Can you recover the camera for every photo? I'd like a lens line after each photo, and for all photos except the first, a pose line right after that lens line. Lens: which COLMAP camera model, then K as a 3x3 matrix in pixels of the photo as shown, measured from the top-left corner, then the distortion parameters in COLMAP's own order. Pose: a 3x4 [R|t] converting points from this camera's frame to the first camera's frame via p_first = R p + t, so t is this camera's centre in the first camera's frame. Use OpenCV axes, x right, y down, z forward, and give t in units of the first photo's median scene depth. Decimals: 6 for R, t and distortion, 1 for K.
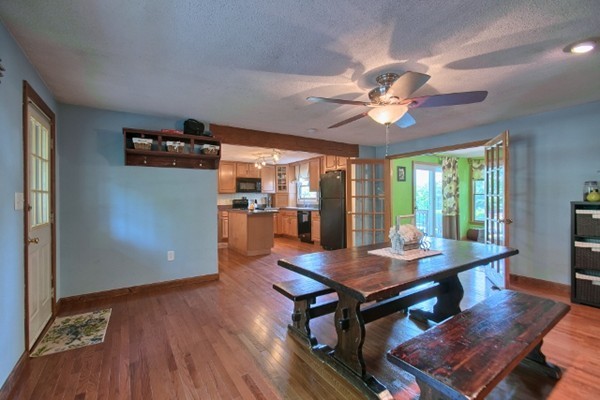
lens RADIAL K [[269.1, 0, 301.1], [0, 269.1, 199.8], [0, 0, 1]] dist [0.002242, 0.000665]
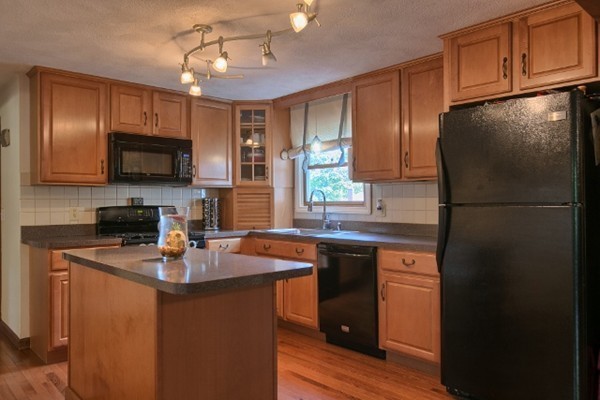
lens RADIAL K [[442.6, 0, 300.9], [0, 442.6, 201.3], [0, 0, 1]] dist [0.062387, 0.001994]
pose [[0.988057, 0.001836, 0.154080, -0.099297], [-0.001068, 0.999987, -0.005065, -0.004329], [-0.154087, 0.004840, 0.988045, 0.445975]]
